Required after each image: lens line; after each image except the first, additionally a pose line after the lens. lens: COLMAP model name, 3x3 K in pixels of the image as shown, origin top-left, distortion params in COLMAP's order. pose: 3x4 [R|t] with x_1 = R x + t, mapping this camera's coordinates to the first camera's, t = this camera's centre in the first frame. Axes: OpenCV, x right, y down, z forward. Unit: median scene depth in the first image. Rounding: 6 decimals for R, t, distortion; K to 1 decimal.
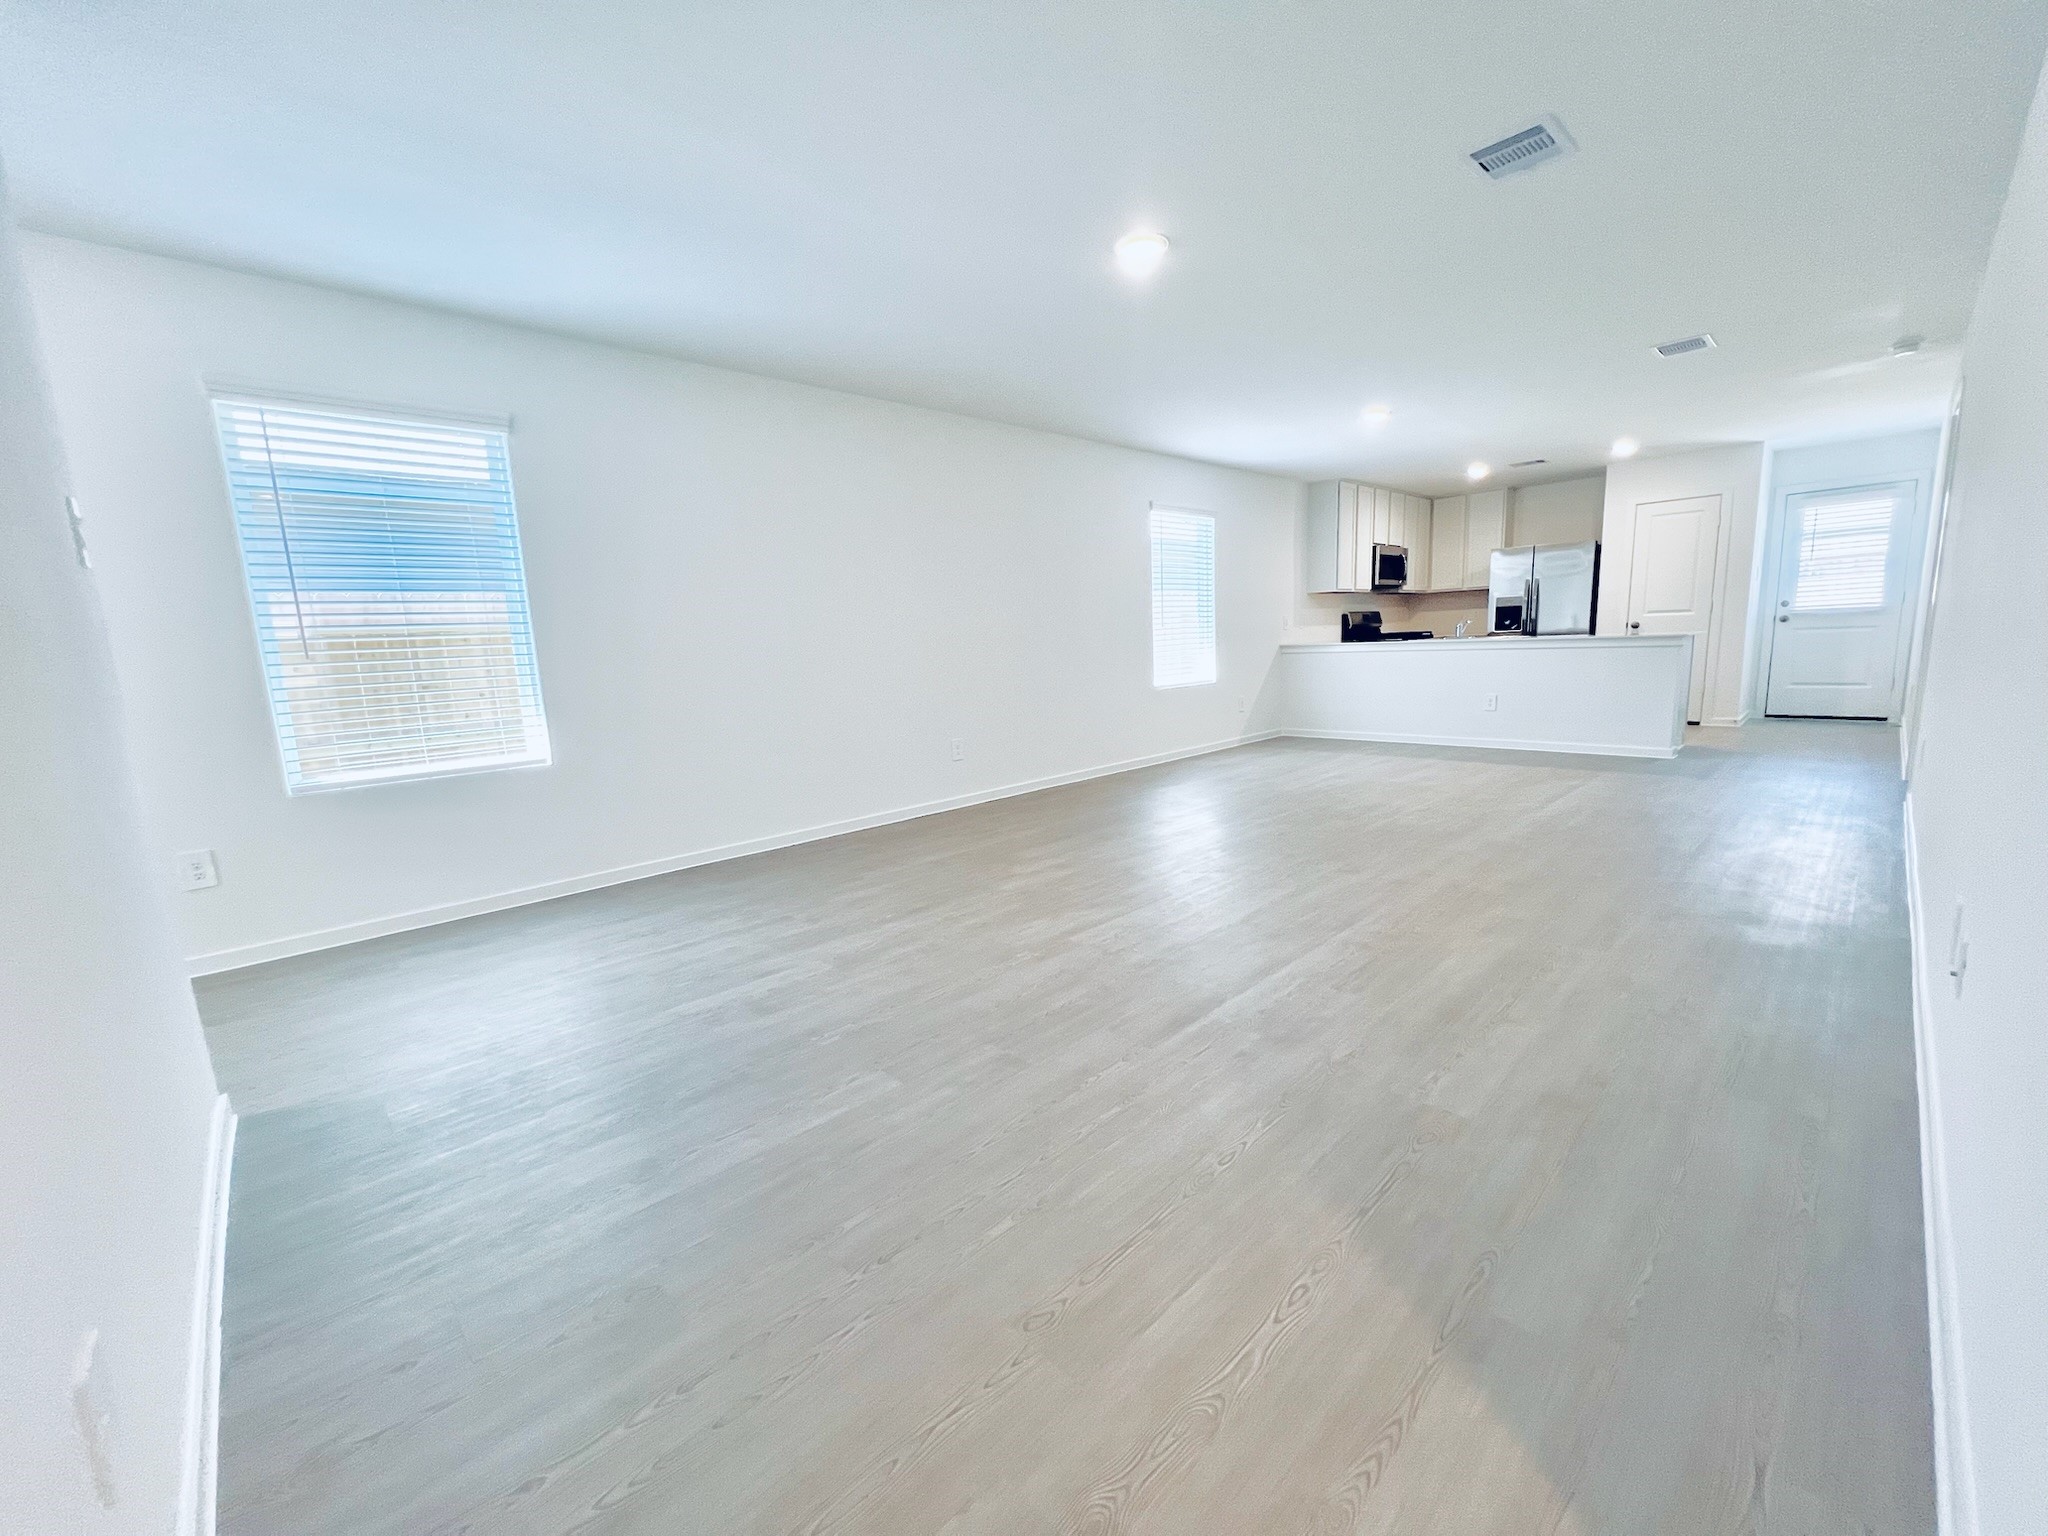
lens RADIAL K [[815.3, 0, 1019.0], [0, 815.3, 772.7], [0, 0, 1]] dist [-0.000635, -0.000074]
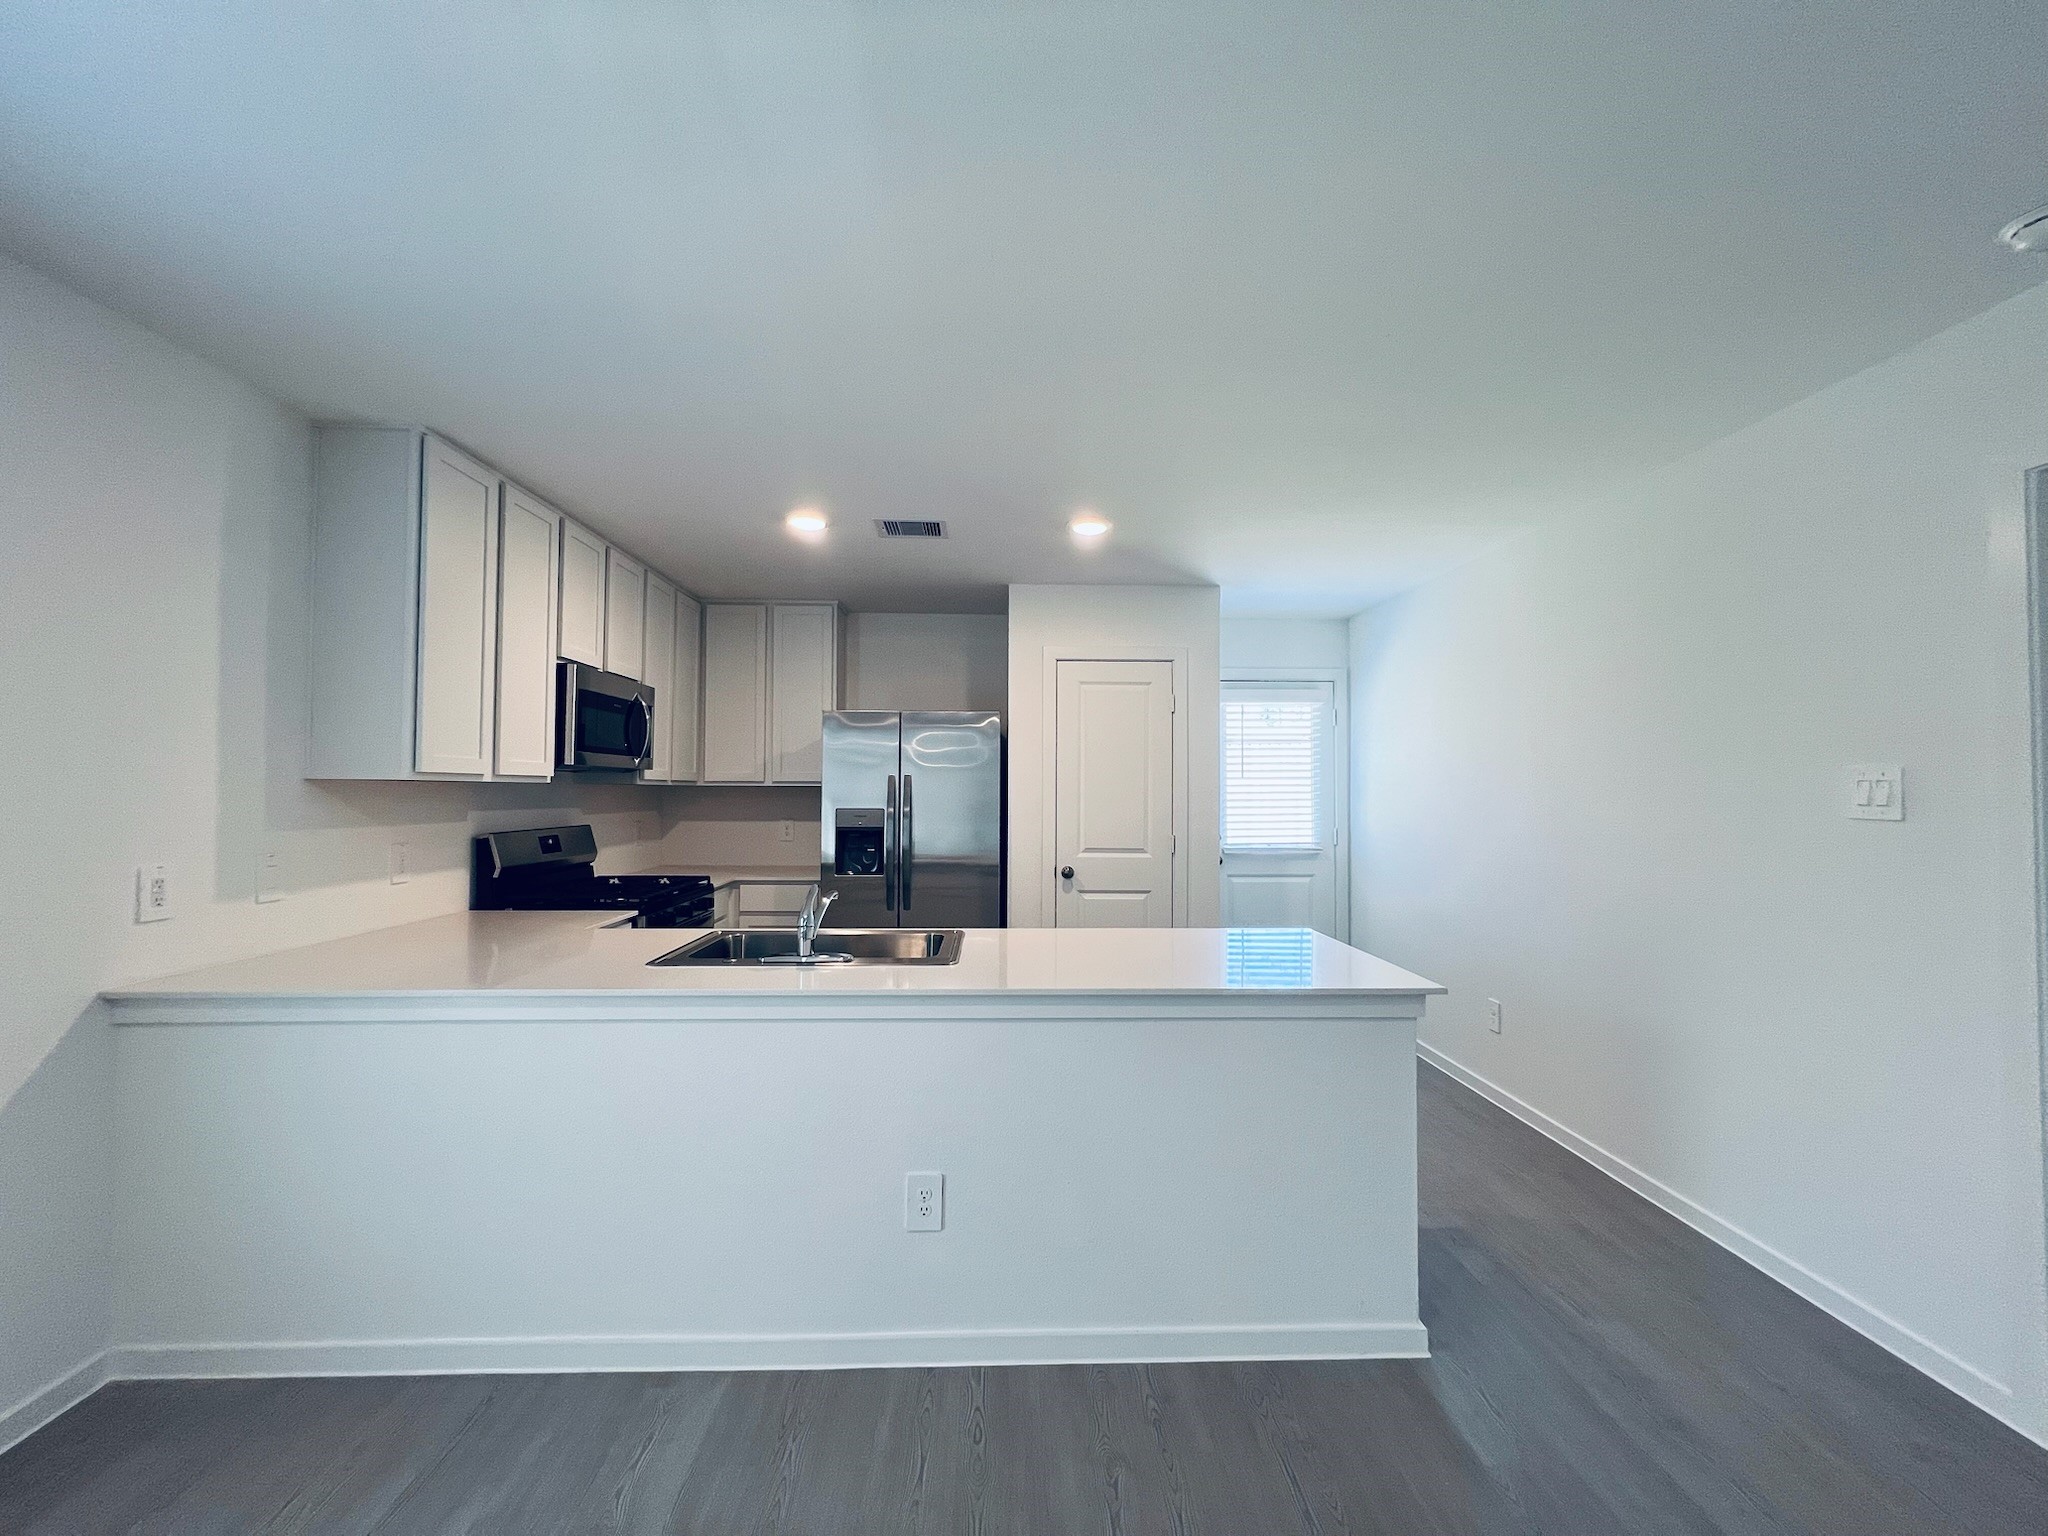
lens RADIAL K [[815.3, 0, 1019.0], [0, 815.3, 772.7], [0, 0, 1]] dist [-0.000635, -0.000074]
pose [[0.670270, 0.066226, 0.739156, 0.300572], [0.089863, 0.981438, -0.169421, -0.144537], [-0.736656, 0.179980, 0.651878, 0.604267]]
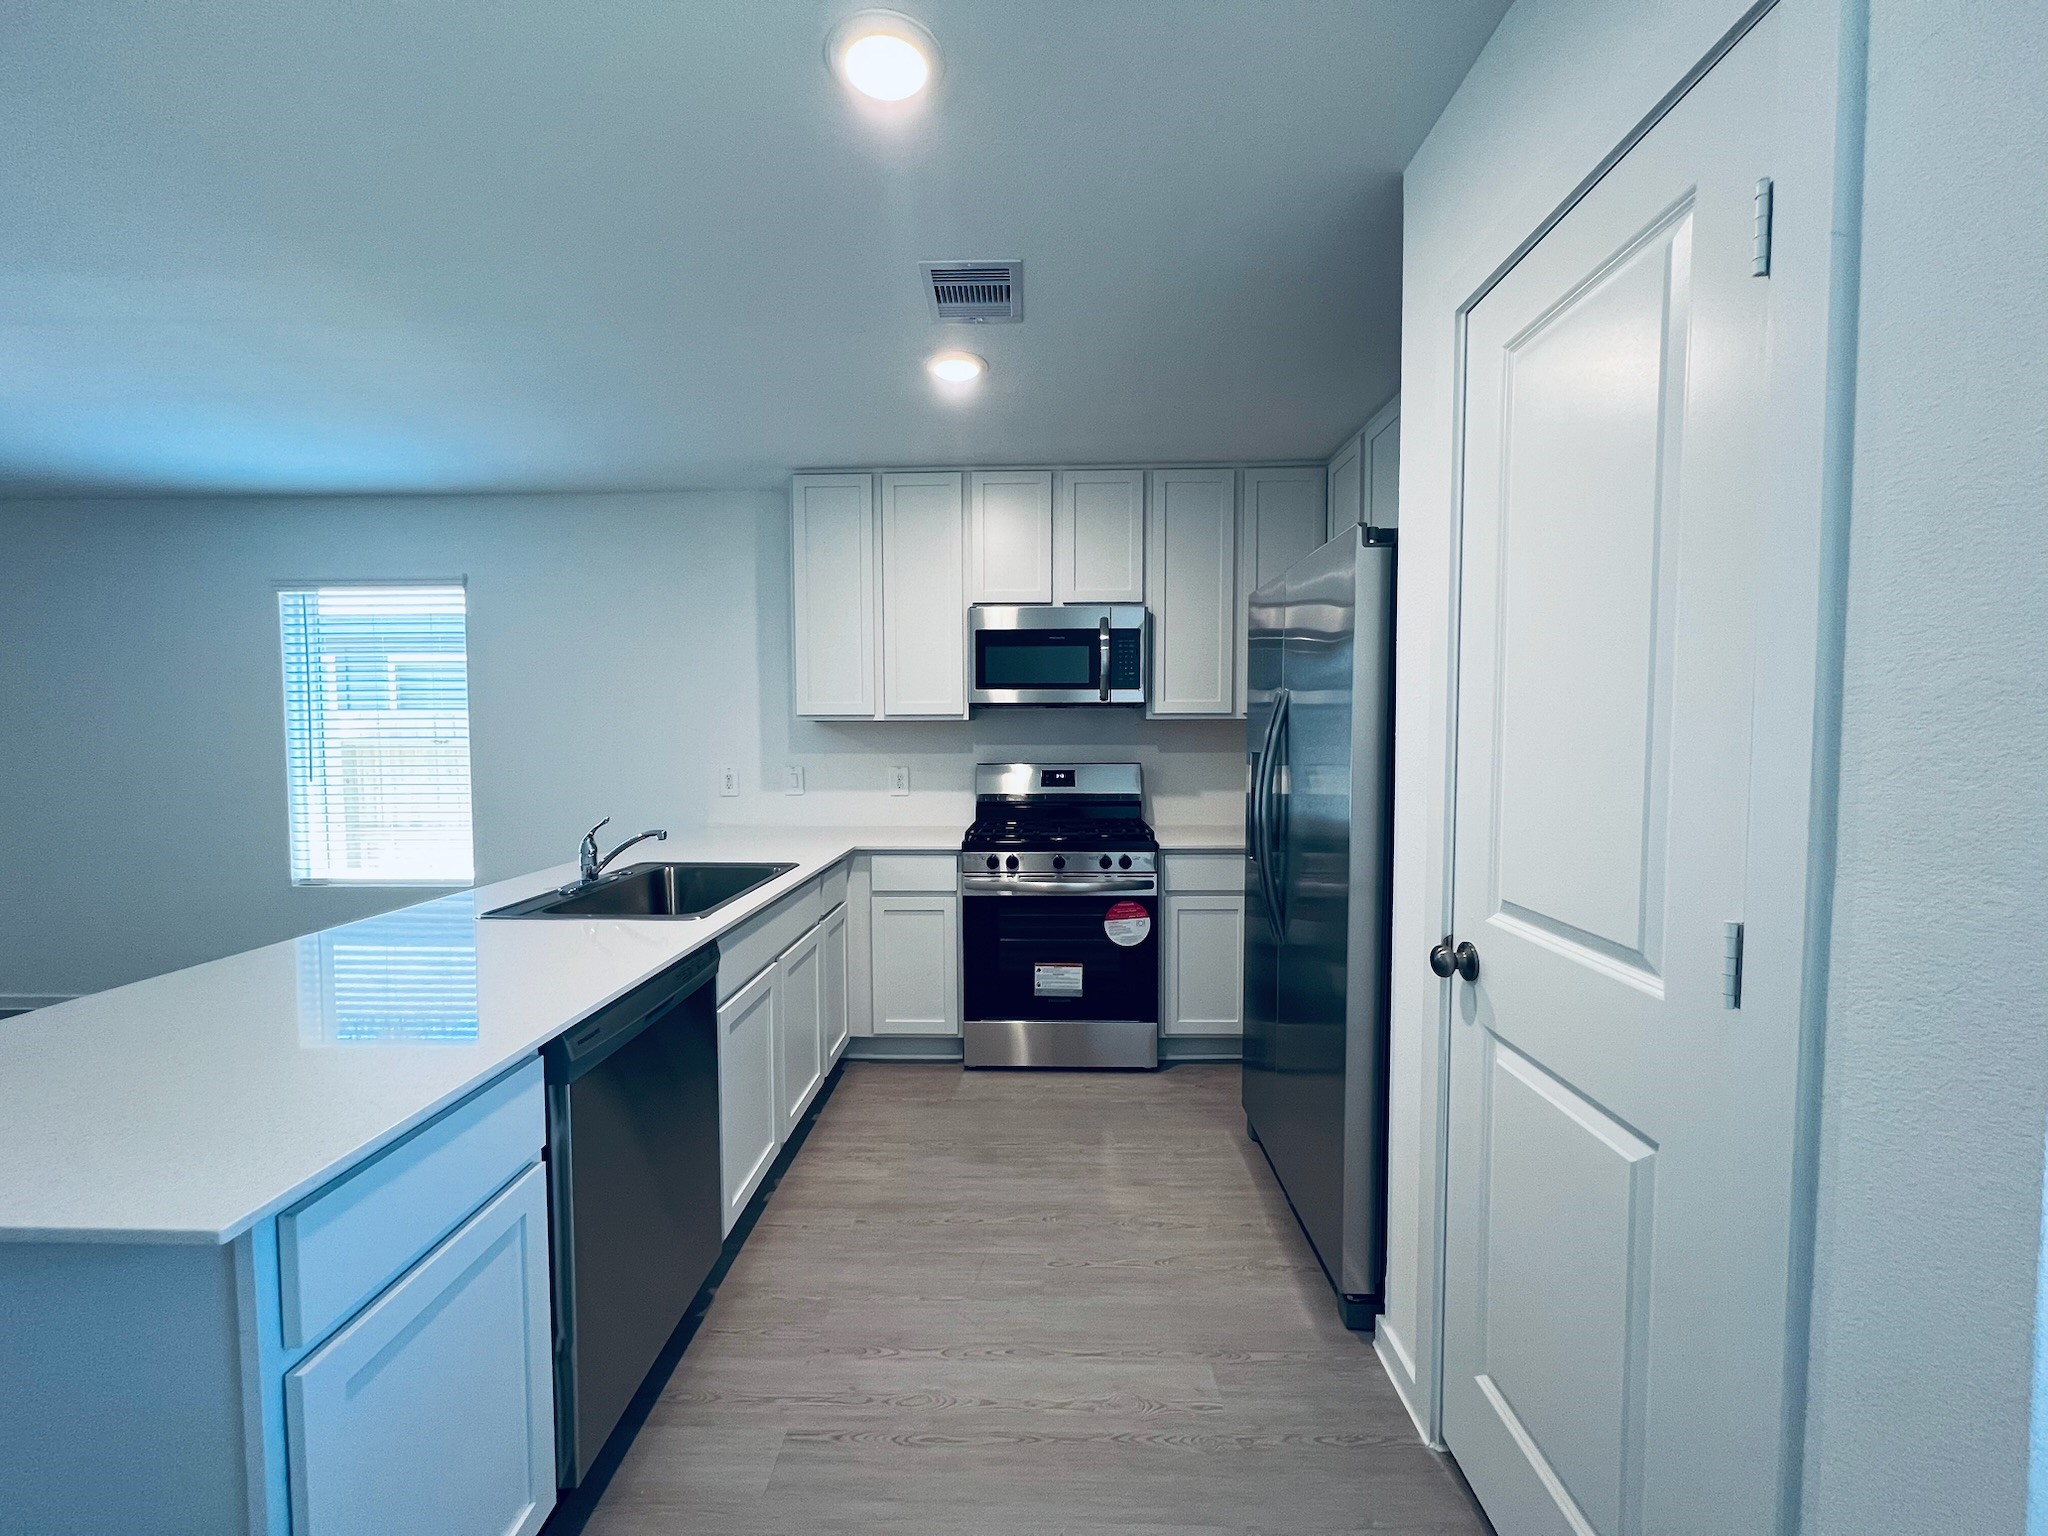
lens RADIAL K [[815.3, 0, 1019.0], [0, 815.3, 772.7], [0, 0, 1]] dist [-0.000635, -0.000074]
pose [[0.698446, 0.078332, -0.711363, 0.747020], [-0.146042, 0.988676, -0.034521, -0.185379], [0.700603, 0.128000, 0.701976, 0.736300]]
